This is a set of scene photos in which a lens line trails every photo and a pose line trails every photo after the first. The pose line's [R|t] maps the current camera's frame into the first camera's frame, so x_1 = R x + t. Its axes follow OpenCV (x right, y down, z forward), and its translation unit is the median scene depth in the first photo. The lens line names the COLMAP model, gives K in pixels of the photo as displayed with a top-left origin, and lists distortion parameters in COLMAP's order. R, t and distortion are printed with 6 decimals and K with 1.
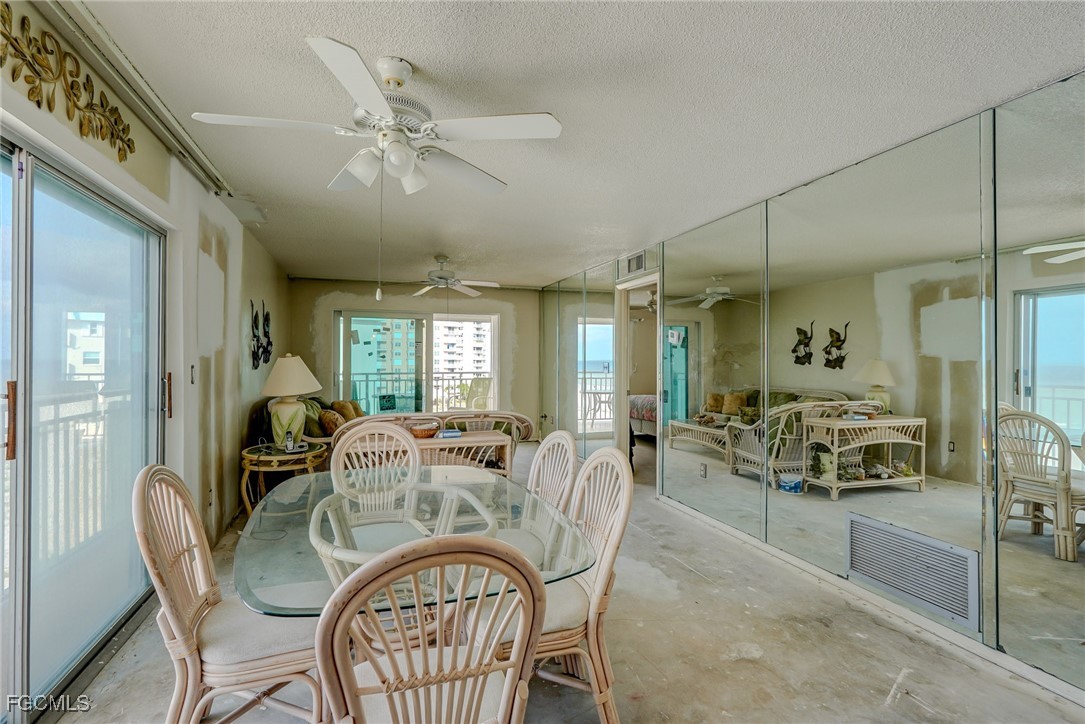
lens RADIAL K [[509.0, 0, 535.4], [0, 509.0, 357.9], [0, 0, 1]] dist [-0.016379, 0.005832]
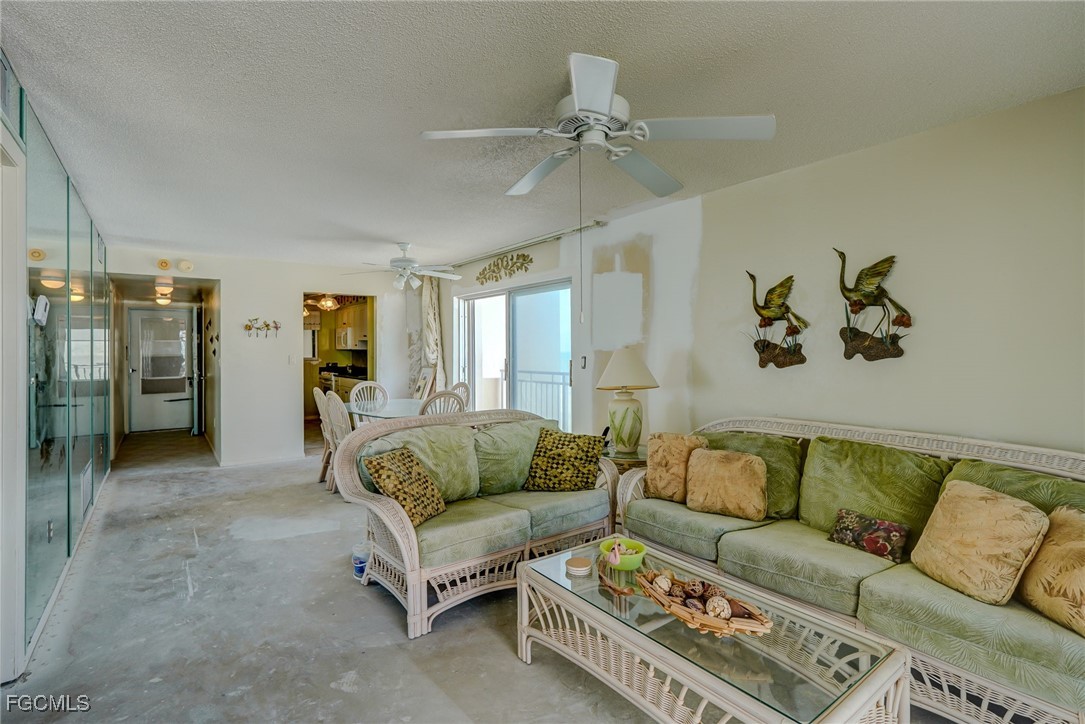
lens RADIAL K [[509.0, 0, 541.9], [0, 509.0, 355.8], [0, 0, 1]] dist [-0.016379, 0.005832]
pose [[-0.948936, 0.002614, -0.315456, -0.028903], [-0.000015, 0.999965, 0.008330, 0.002466], [0.315467, 0.007909, -0.948903, 1.027225]]
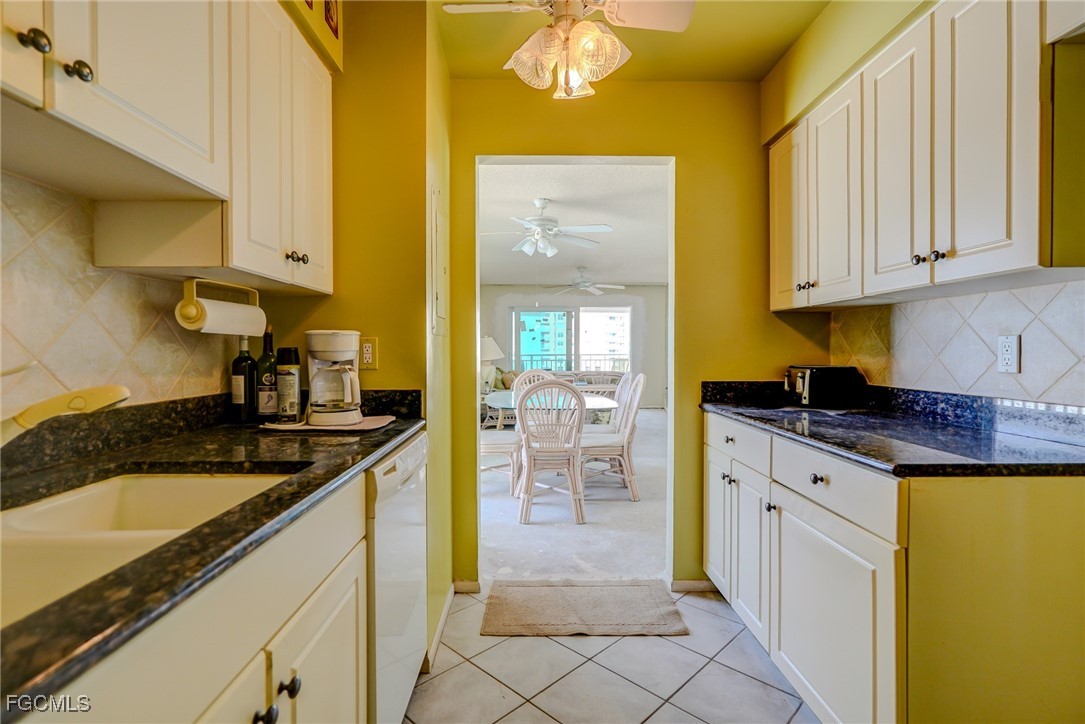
lens RADIAL K [[509.0, 0, 546.5], [0, 509.0, 353.3], [0, 0, 1]] dist [-0.016379, 0.005832]
pose [[0.957817, -0.000674, -0.287378, 0.097298], [0.004003, 0.999932, 0.010998, 0.017640], [0.287351, -0.011684, 0.957754, -0.290884]]
